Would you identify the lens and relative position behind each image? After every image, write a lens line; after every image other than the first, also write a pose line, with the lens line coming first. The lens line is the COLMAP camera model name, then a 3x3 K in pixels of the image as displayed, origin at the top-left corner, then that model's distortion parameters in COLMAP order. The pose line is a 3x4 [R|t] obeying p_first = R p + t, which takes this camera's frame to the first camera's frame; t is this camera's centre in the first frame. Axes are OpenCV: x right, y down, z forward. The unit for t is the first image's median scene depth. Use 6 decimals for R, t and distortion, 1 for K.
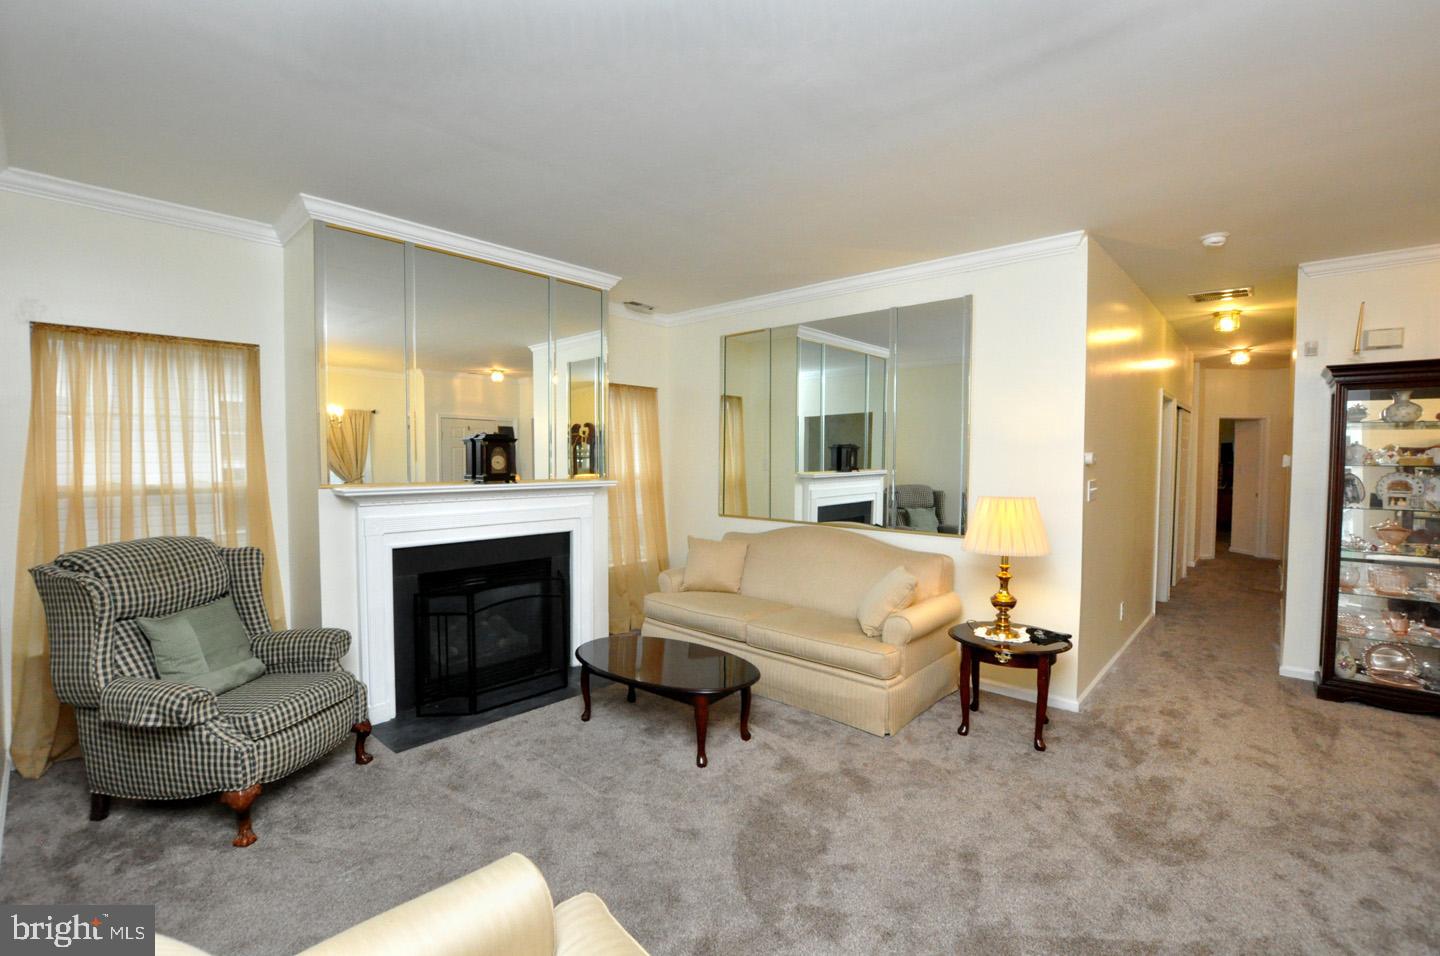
lens RADIAL K [[634.1, 0, 721.6], [0, 634.1, 480.4], [0, 0, 1]] dist [-0.028912, 0.001068]
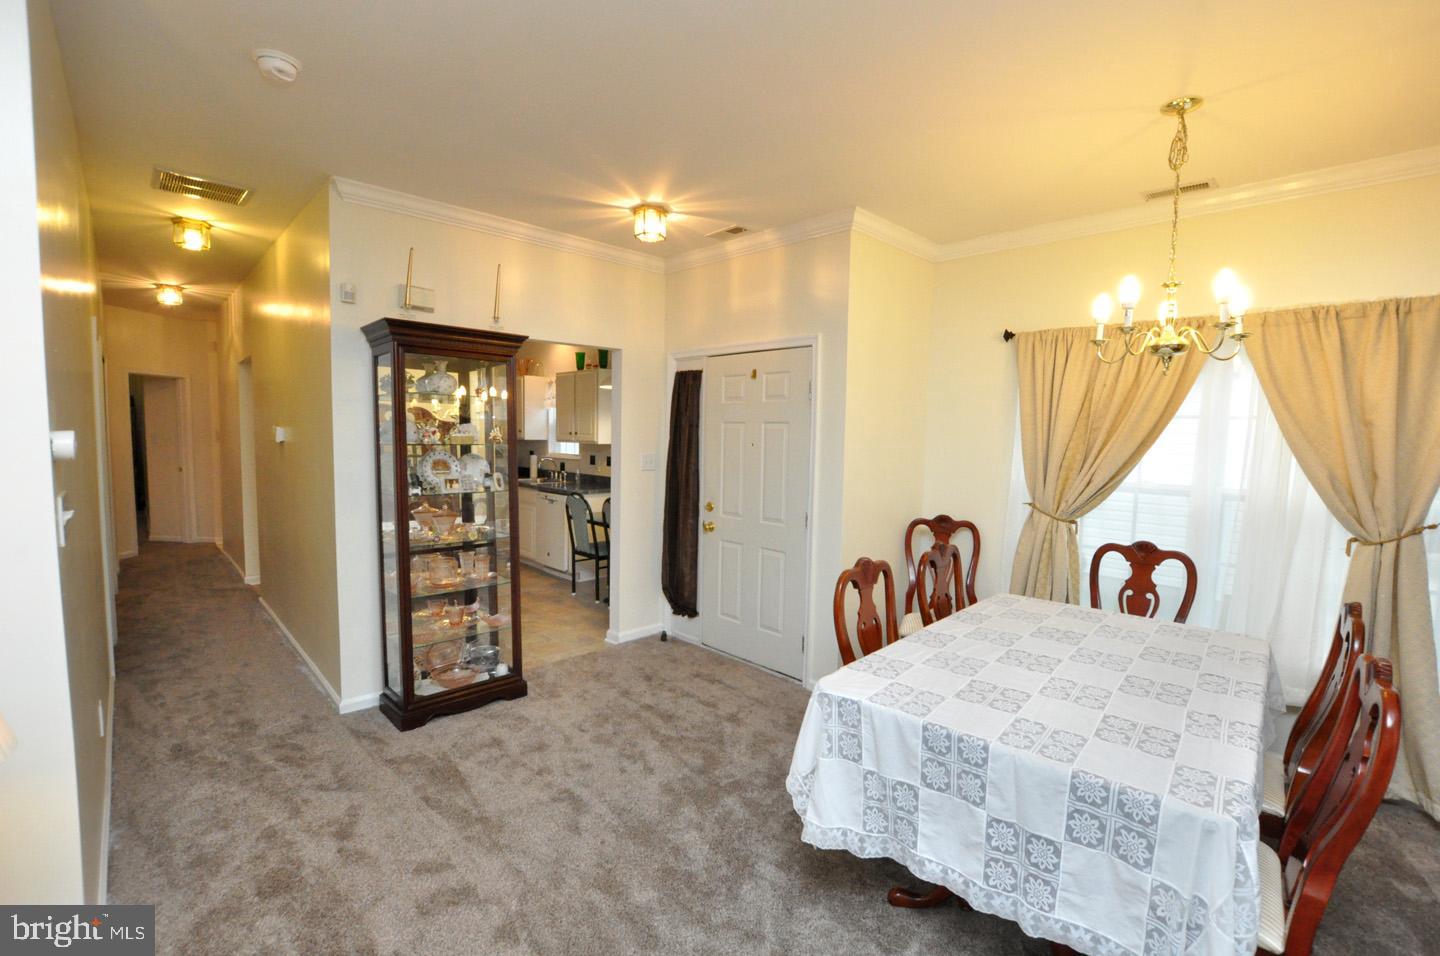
lens RADIAL K [[634.1, 0, 721.6], [0, 634.1, 480.4], [0, 0, 1]] dist [-0.028912, 0.001068]
pose [[0.073626, -0.079183, 0.994137, 0.202561], [0.018019, 0.996786, 0.078060, -0.033695], [-0.997123, 0.012166, 0.074816, 0.509986]]
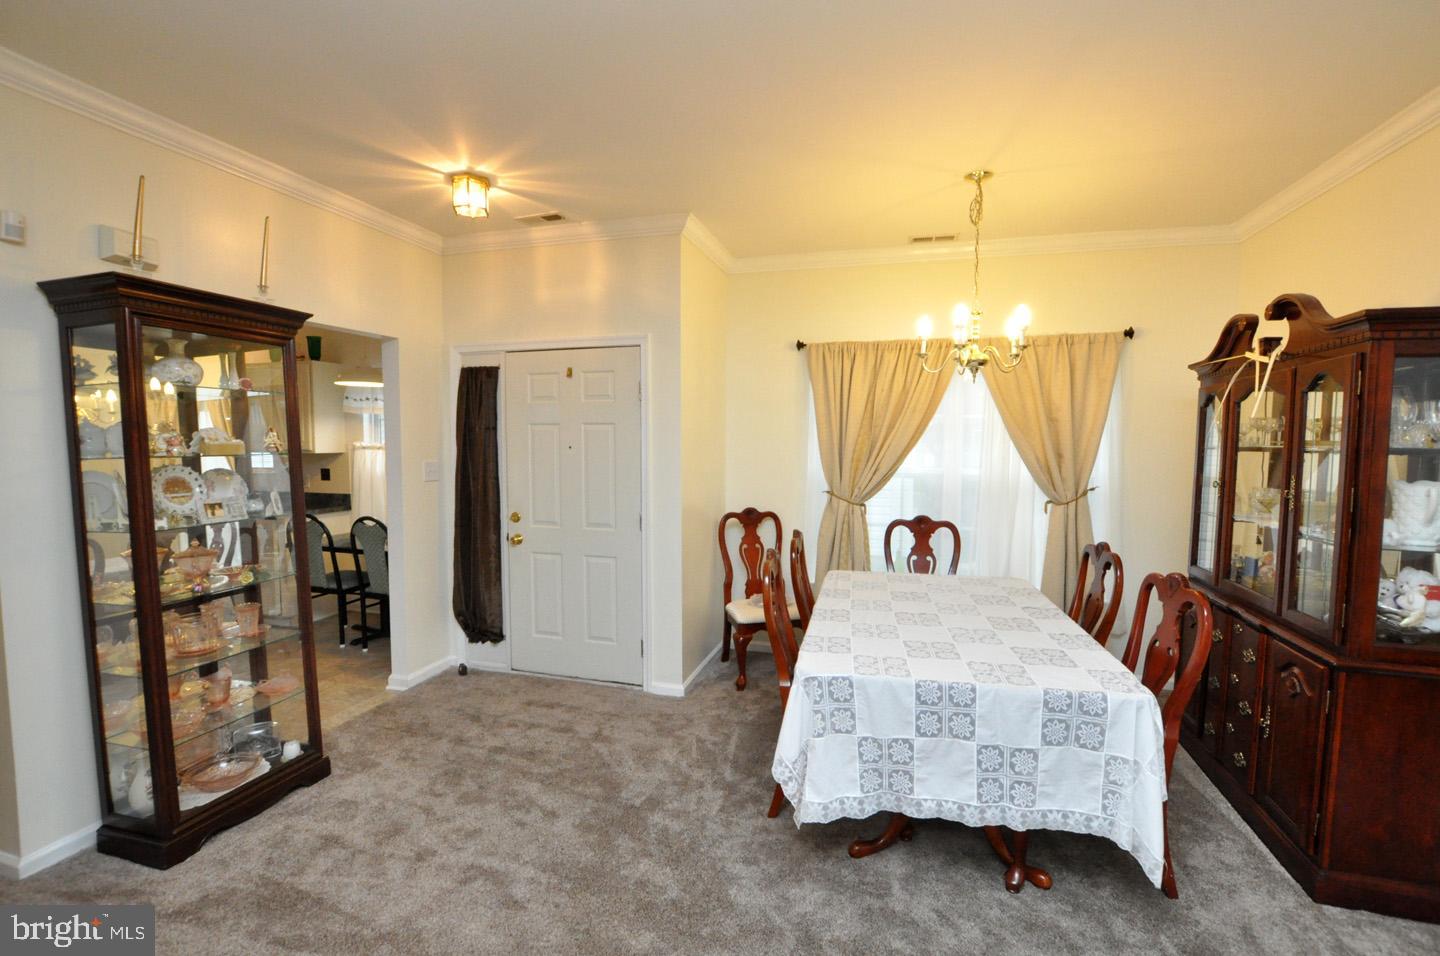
lens RADIAL K [[634.1, 0, 721.6], [0, 634.1, 480.4], [0, 0, 1]] dist [-0.028912, 0.001068]
pose [[-0.432491, -0.063548, 0.899396, 0.262692], [0.029319, 0.995994, 0.084472, -0.034913], [-0.901161, 0.062903, -0.428896, 0.755841]]
